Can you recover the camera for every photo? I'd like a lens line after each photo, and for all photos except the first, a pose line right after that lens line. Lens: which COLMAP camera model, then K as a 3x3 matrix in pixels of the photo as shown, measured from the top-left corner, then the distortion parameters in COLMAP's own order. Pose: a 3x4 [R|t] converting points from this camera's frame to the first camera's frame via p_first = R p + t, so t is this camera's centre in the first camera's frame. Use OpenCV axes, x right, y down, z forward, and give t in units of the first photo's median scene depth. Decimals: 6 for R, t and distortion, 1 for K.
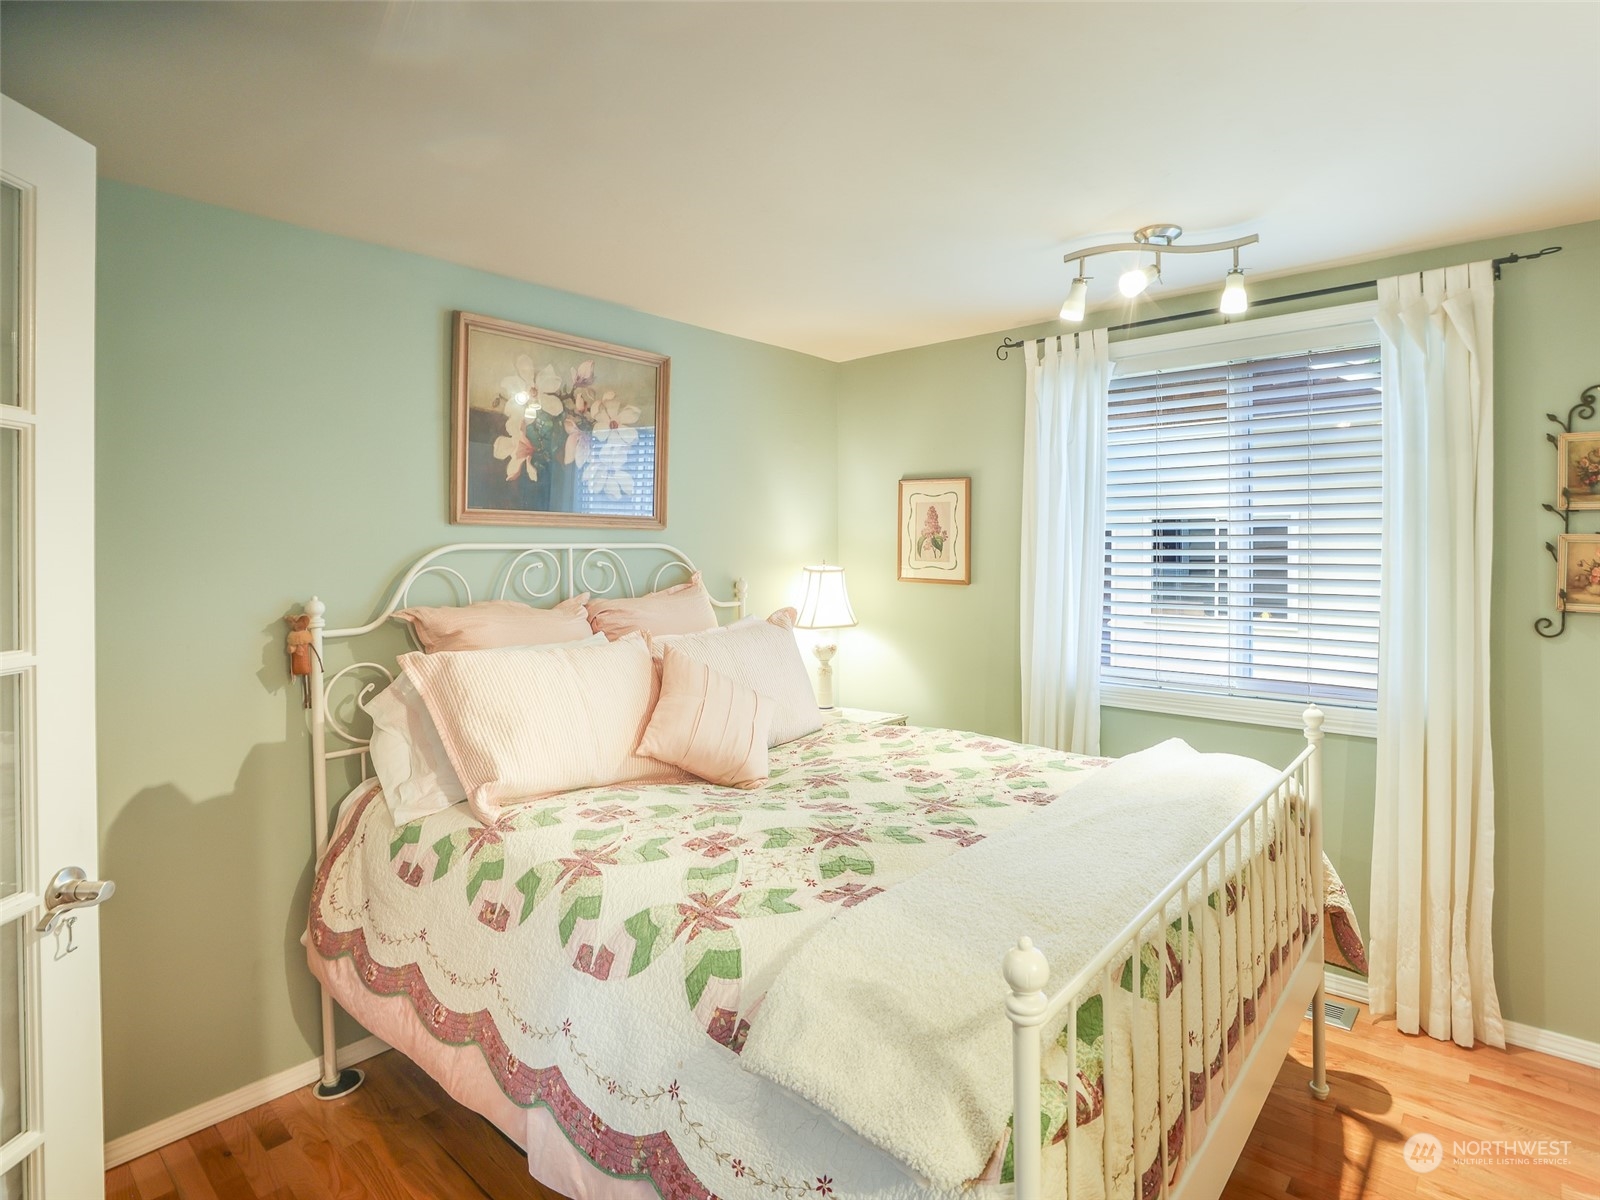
lens RADIAL K [[855.8, 0, 821.1], [0, 855.8, 566.8], [0, 0, 1]] dist [-0.036075, 0.008861]
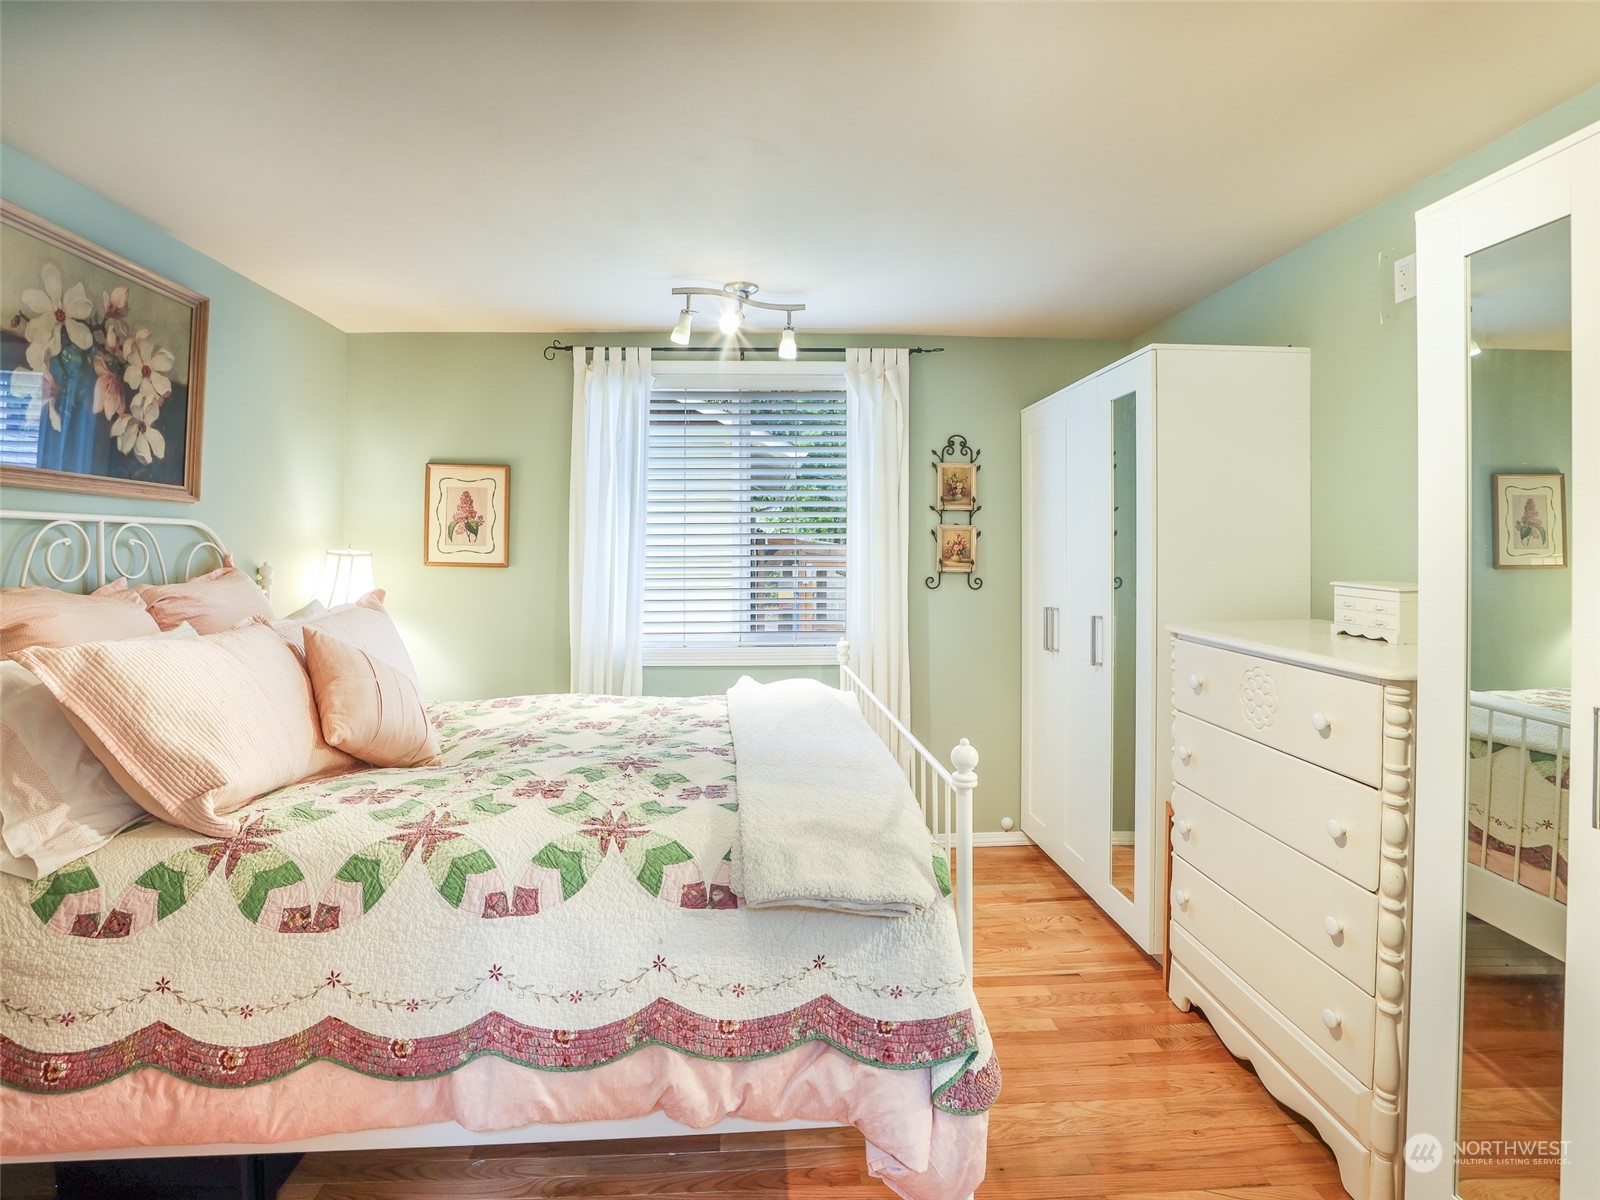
lens RADIAL K [[855.8, 0, 794.3], [0, 855.8, 566.0], [0, 0, 1]] dist [-0.036075, 0.008861]
pose [[0.718001, -0.011452, 0.695948, -0.452508], [0.013850, 0.999902, 0.002165, 0.032667], [-0.695904, 0.008085, 0.718089, 0.004195]]
